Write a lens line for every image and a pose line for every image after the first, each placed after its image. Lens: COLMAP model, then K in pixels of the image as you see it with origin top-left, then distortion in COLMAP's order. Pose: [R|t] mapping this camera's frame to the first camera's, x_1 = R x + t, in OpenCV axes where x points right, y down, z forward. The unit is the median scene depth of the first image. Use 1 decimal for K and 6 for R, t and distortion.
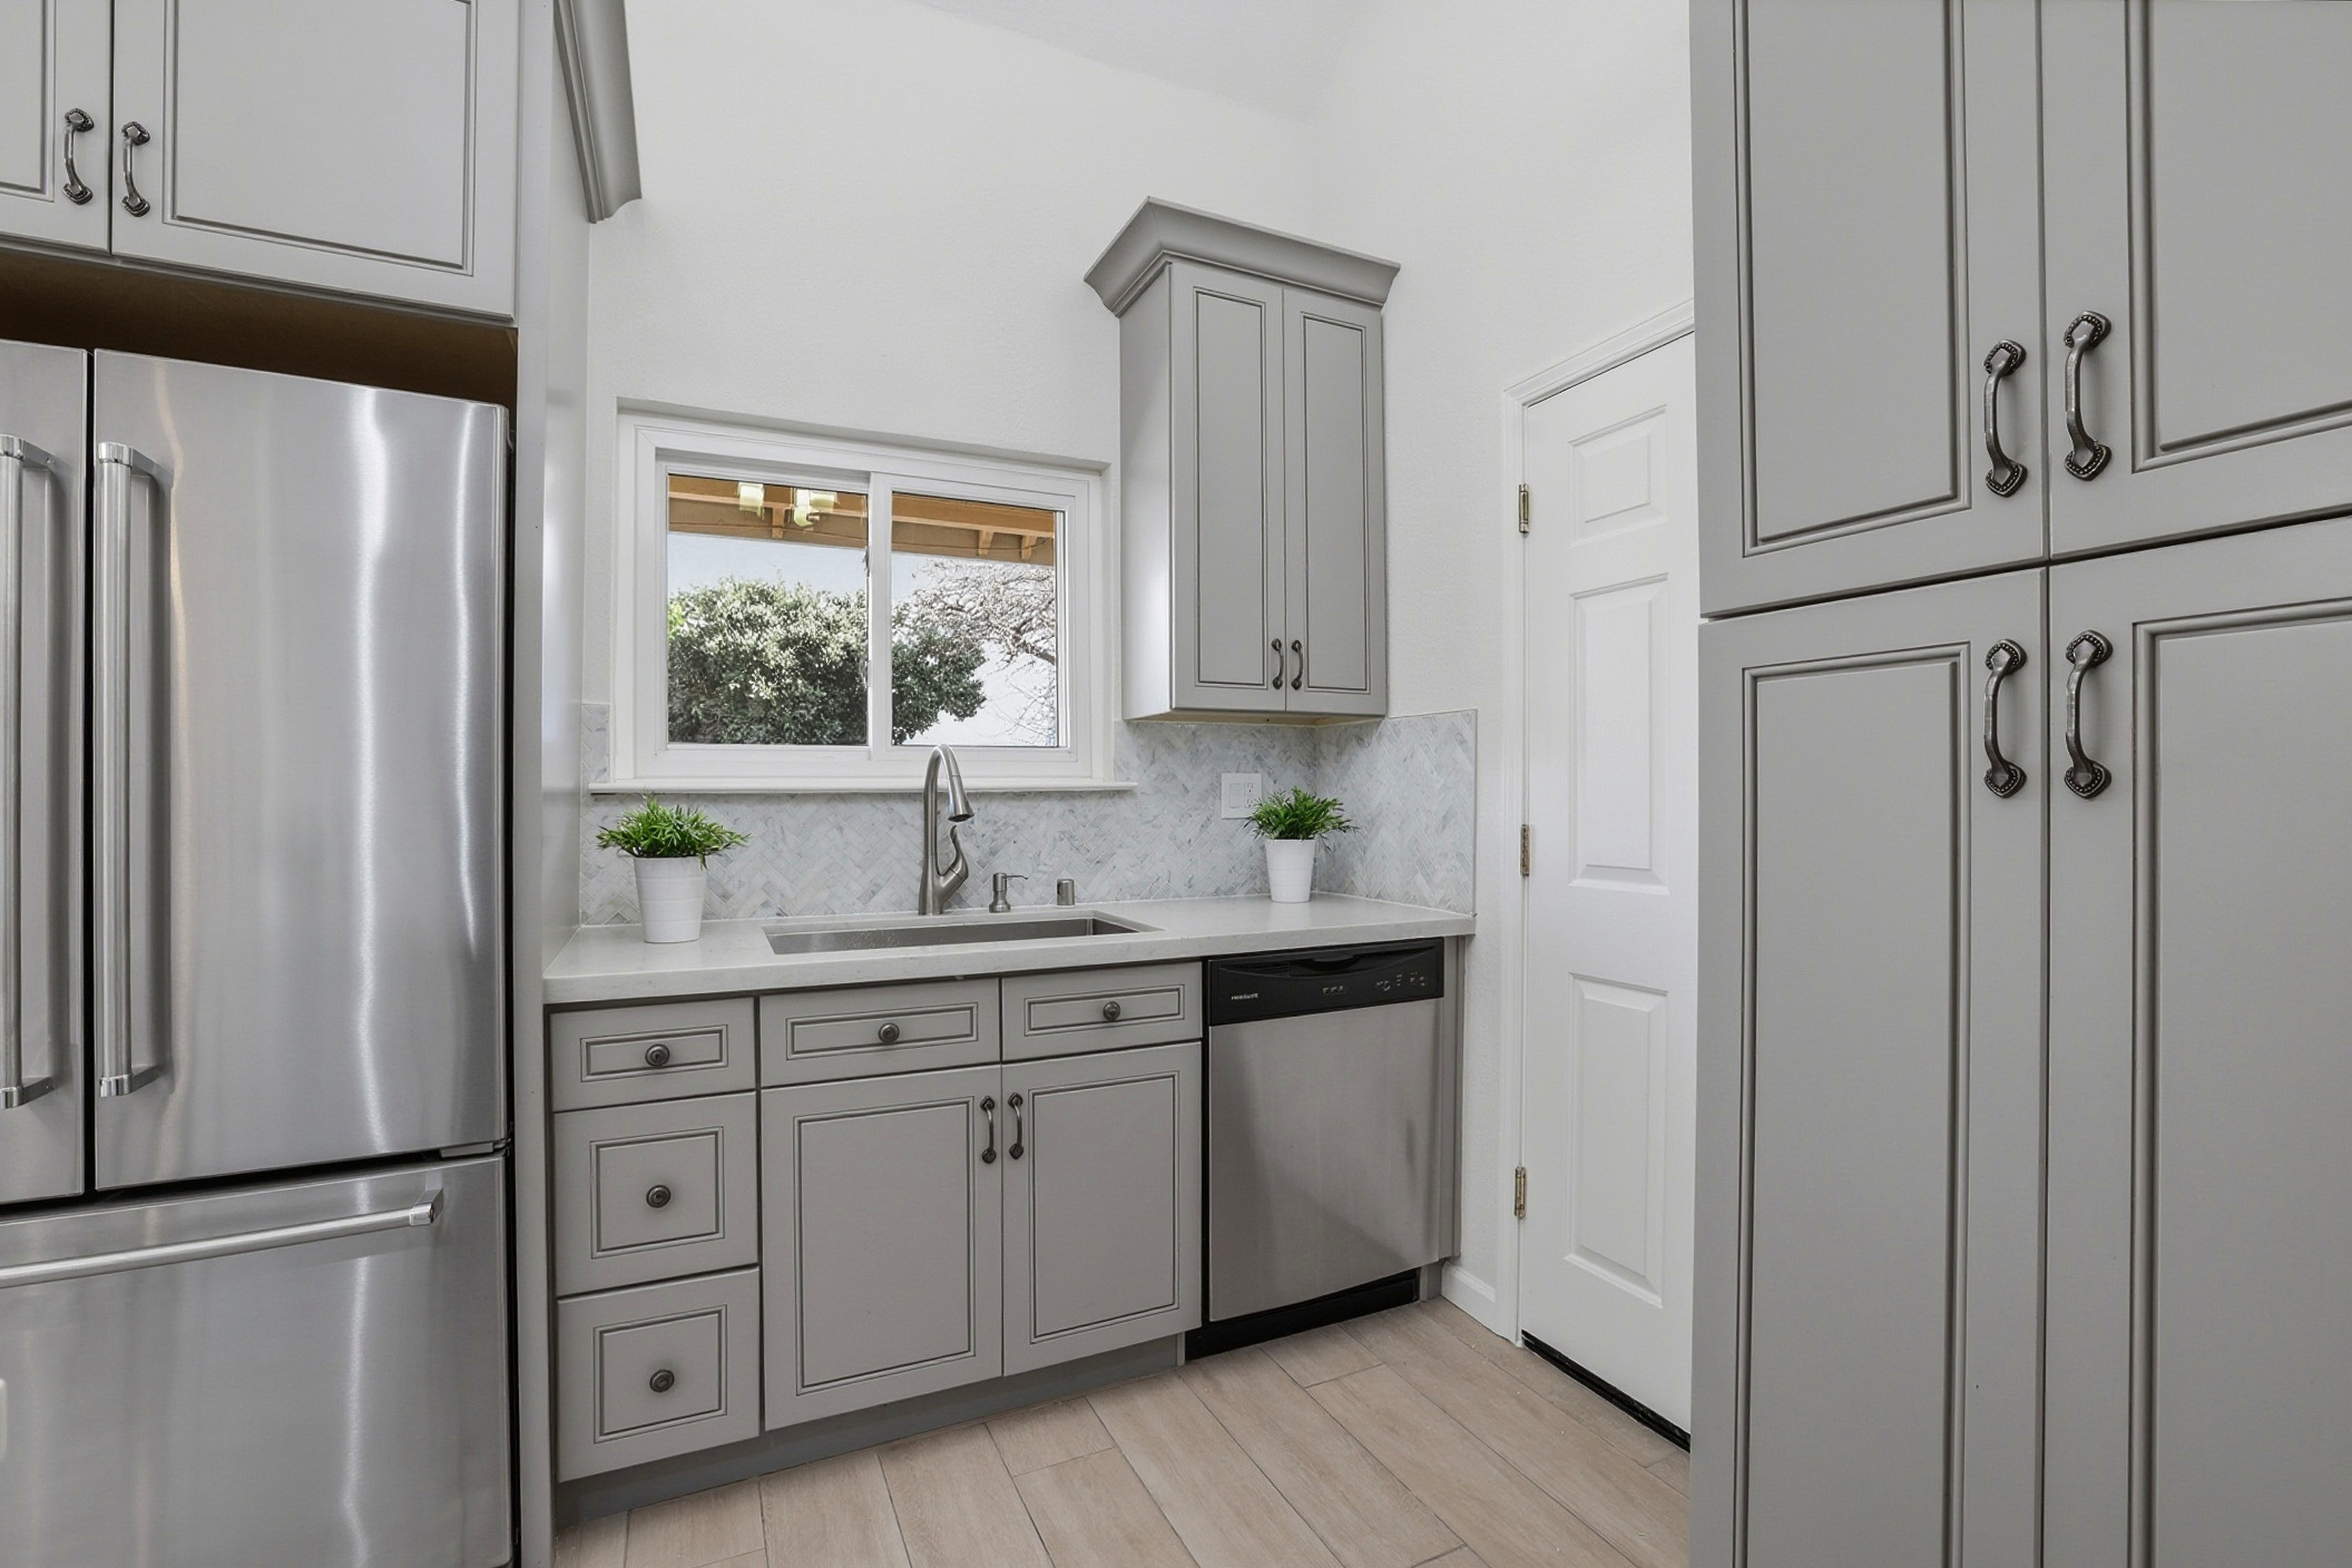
lens RADIAL K [[1011.6, 0, 1176.0], [0, 1011.6, 784.0], [0, 0, 1]] dist [-0.056721, 0.016537]
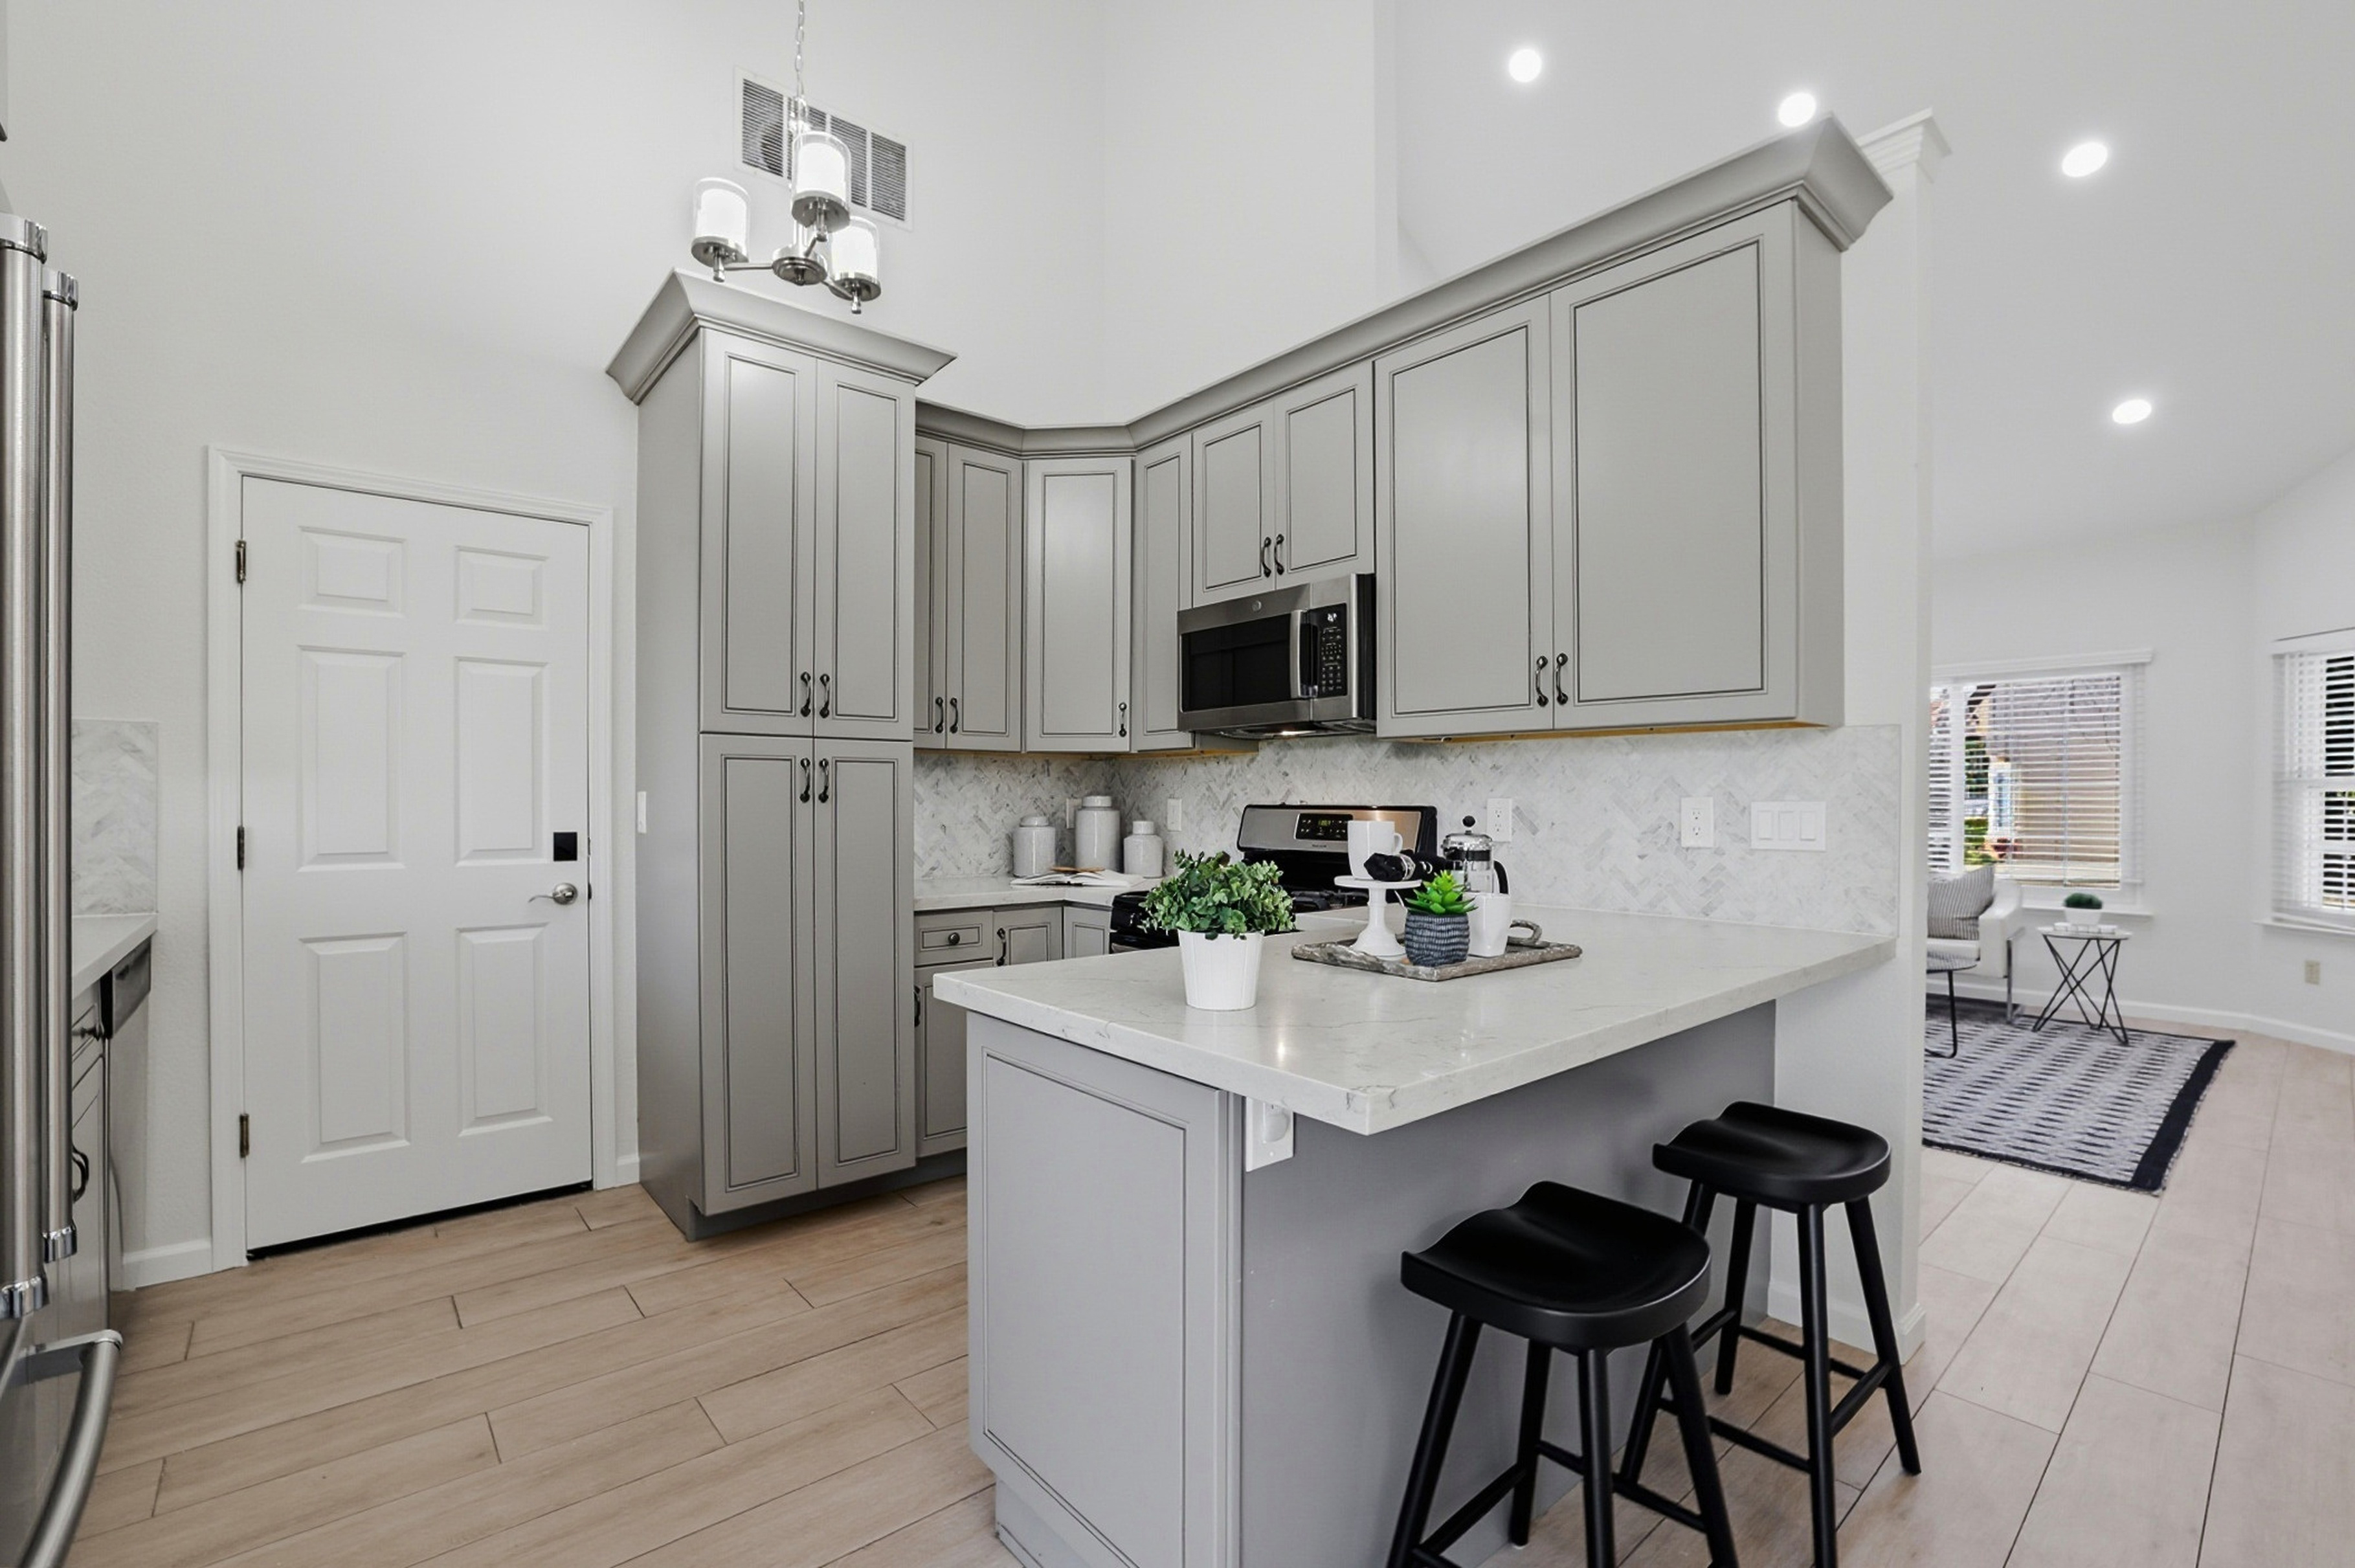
lens RADIAL K [[1039.7, 0, 1169.6], [0, 1039.7, 800.8], [0, 0, 1]] dist [-0.057017, 0.017621]
pose [[-0.262096, -0.000931, 0.965041, -1.013337], [-0.010445, 0.999944, -0.001872, 0.000686], [-0.964985, -0.010570, -0.262091, 0.230461]]
